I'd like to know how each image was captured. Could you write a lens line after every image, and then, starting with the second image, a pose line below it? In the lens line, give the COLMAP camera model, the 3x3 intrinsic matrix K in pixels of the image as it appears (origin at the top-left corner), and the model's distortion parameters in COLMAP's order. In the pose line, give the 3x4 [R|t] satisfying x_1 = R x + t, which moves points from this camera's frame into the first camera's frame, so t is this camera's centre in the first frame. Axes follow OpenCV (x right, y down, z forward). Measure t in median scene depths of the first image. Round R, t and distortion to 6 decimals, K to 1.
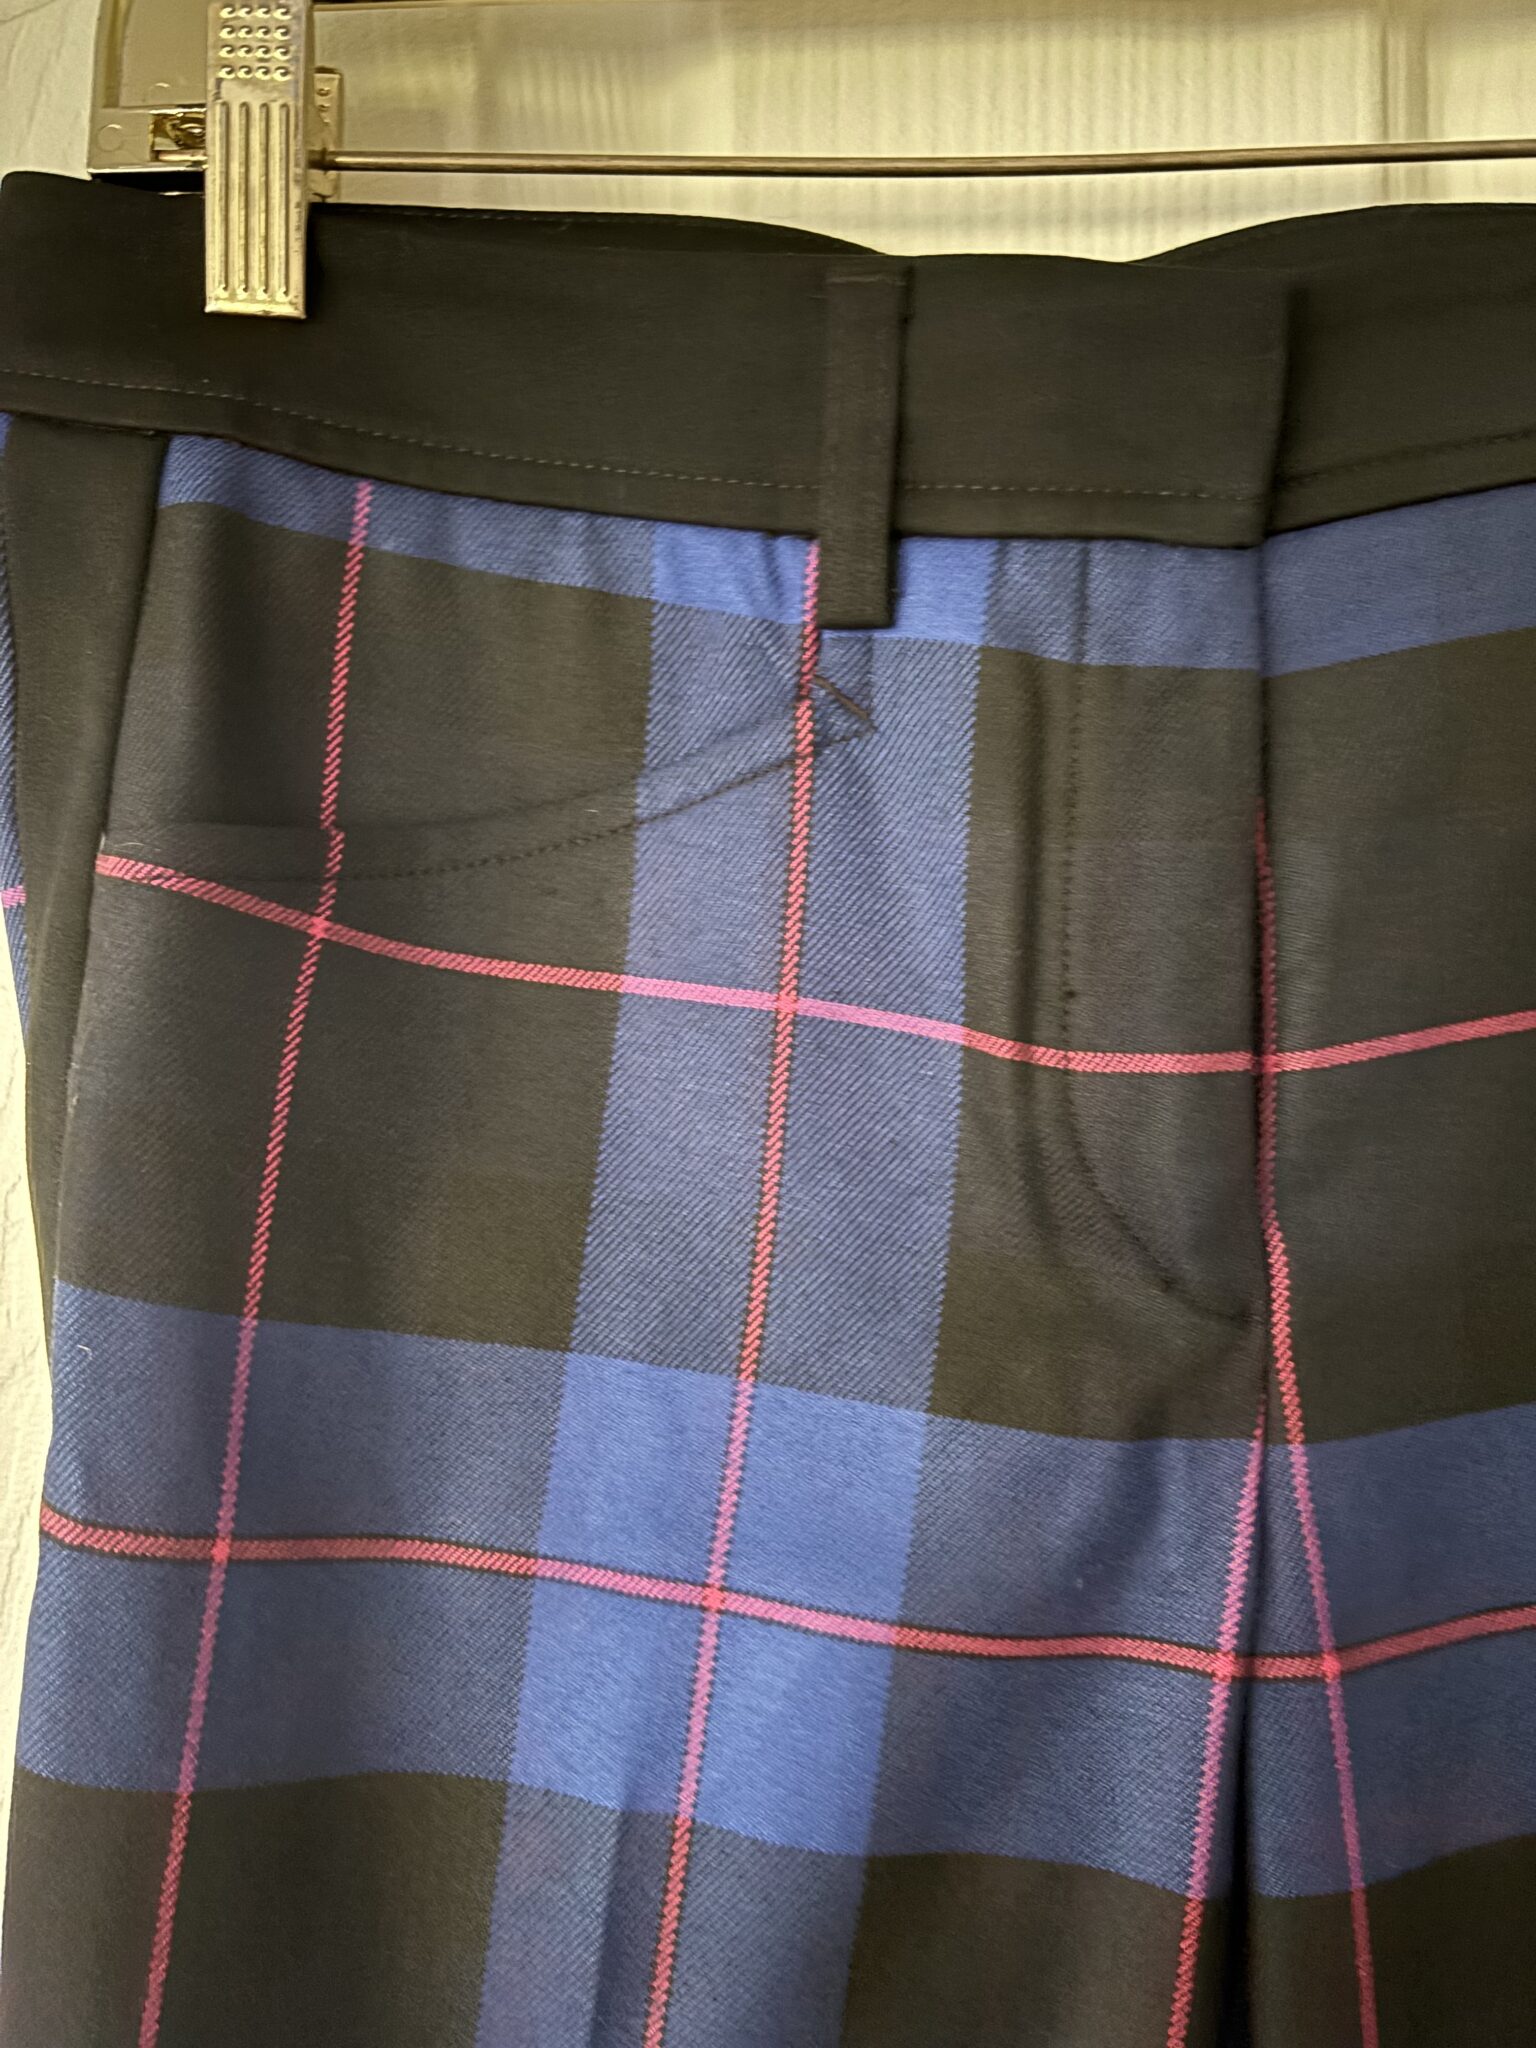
lens RADIAL K [[1948.7, 0, 768.0], [0, 1948.7, 1024.0], [0, 0, 1]] dist [-0.000891, -0.011061]
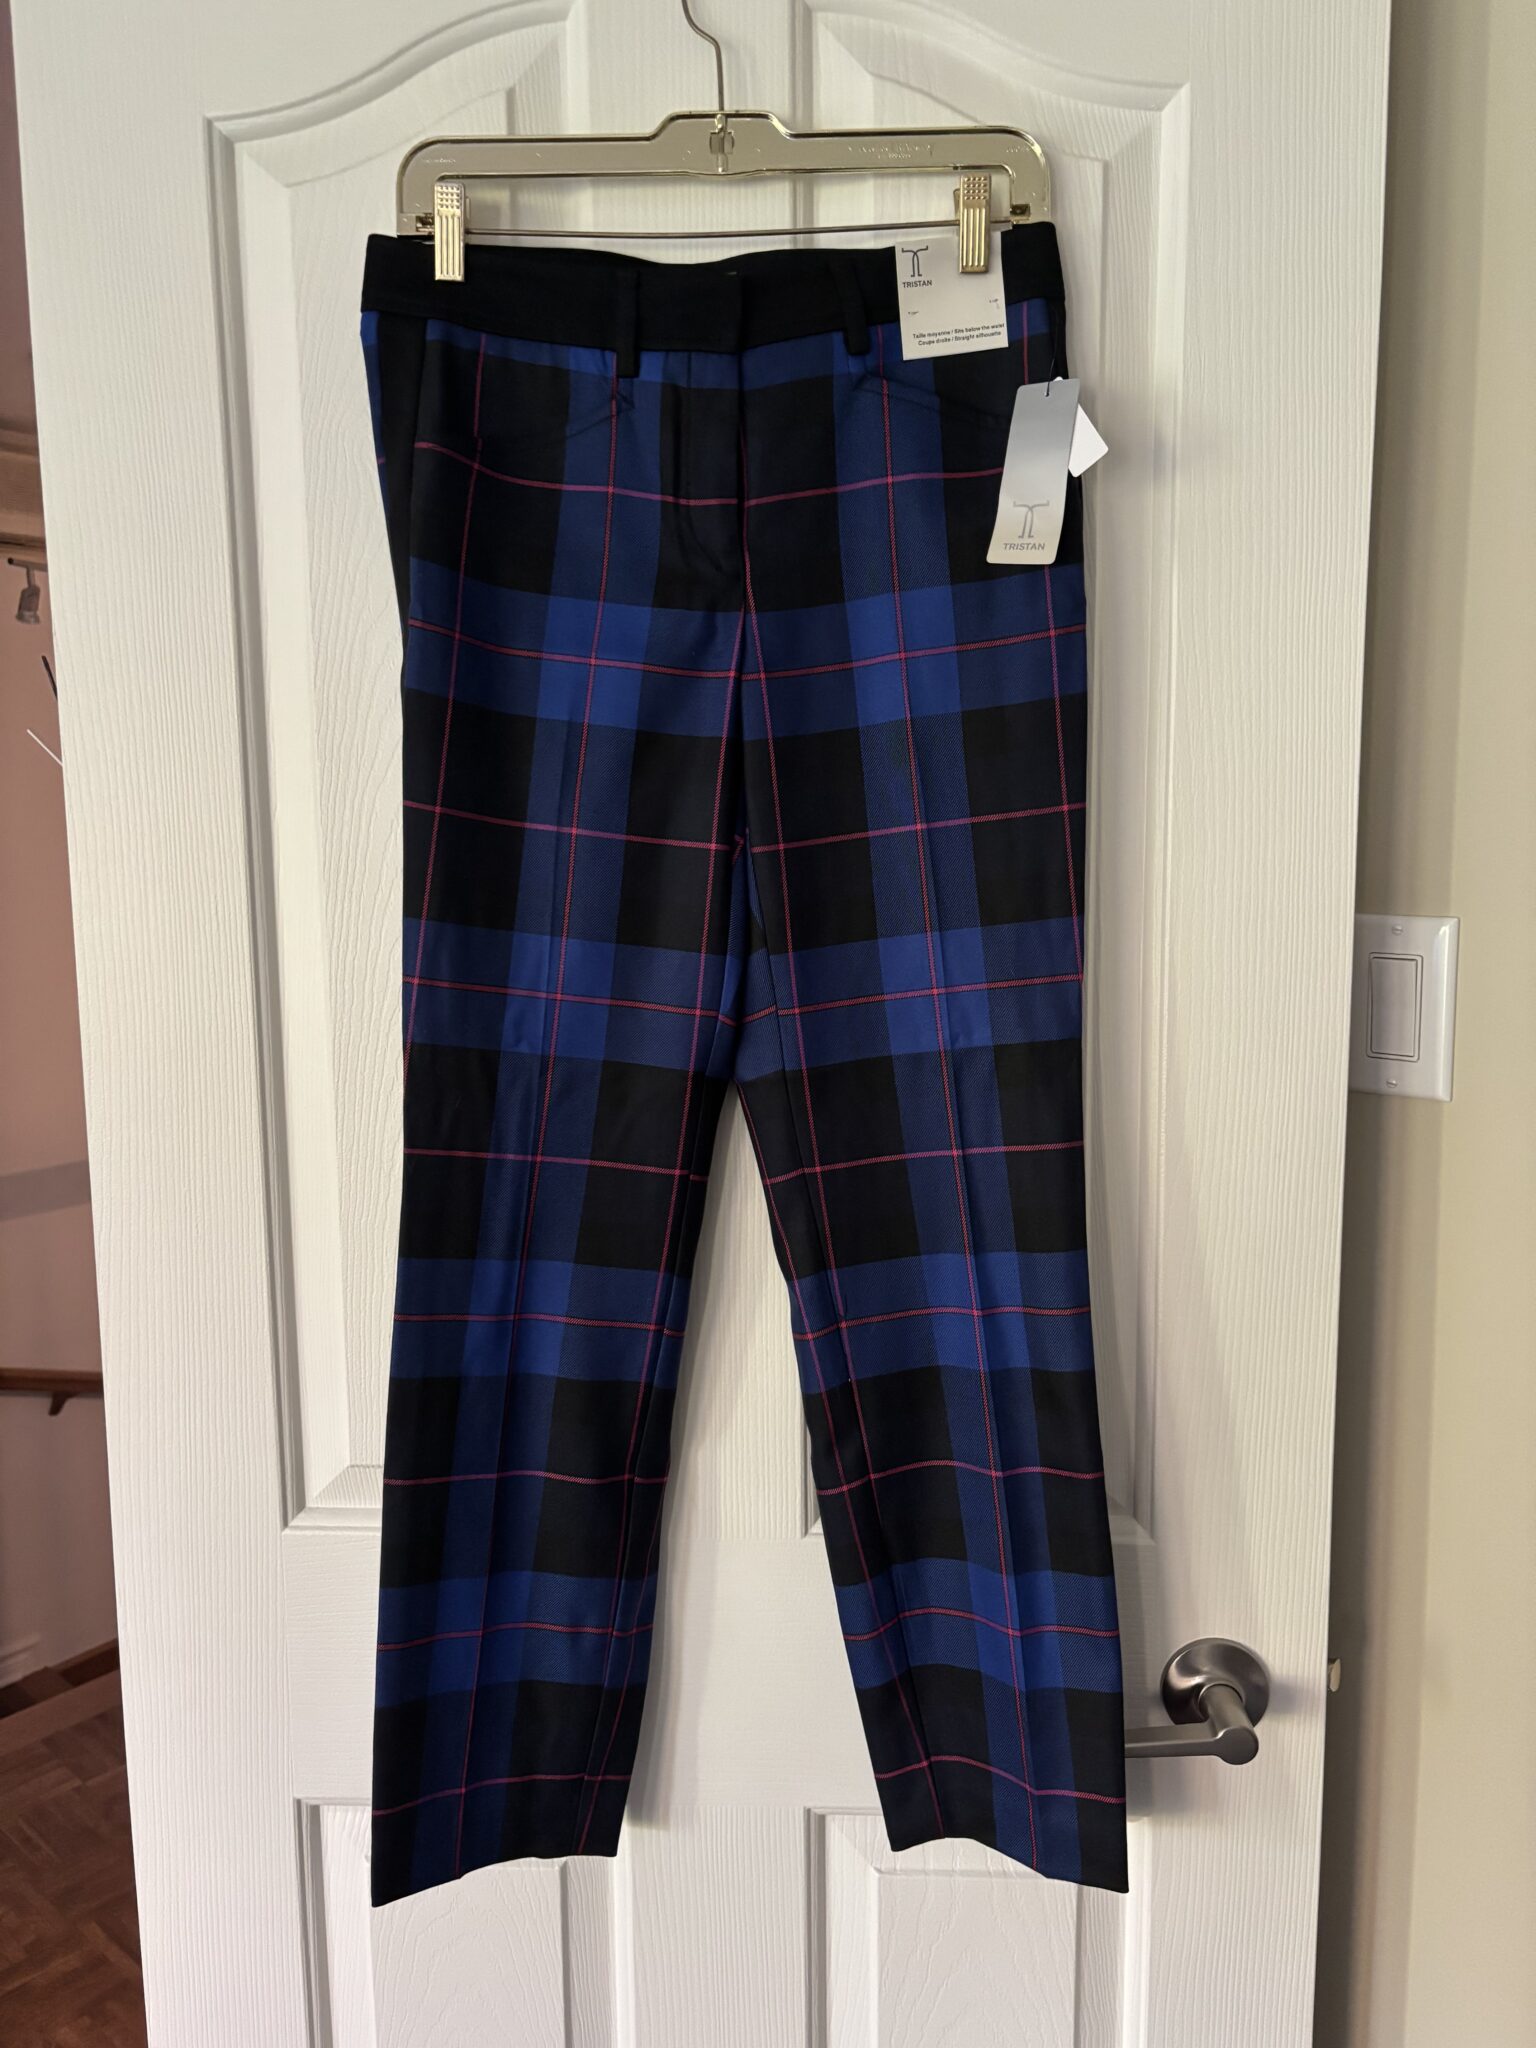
lens RADIAL K [[1520.6, 0, 768.0], [0, 1520.6, 1024.0], [0, 0, 1]] dist [-0.007902, -0.015316]
pose [[0.998414, -0.011935, 0.055011, 0.132447], [0.004307, 0.990598, 0.136741, 0.578144], [-0.056125, -0.136287, 0.989078, -1.878758]]
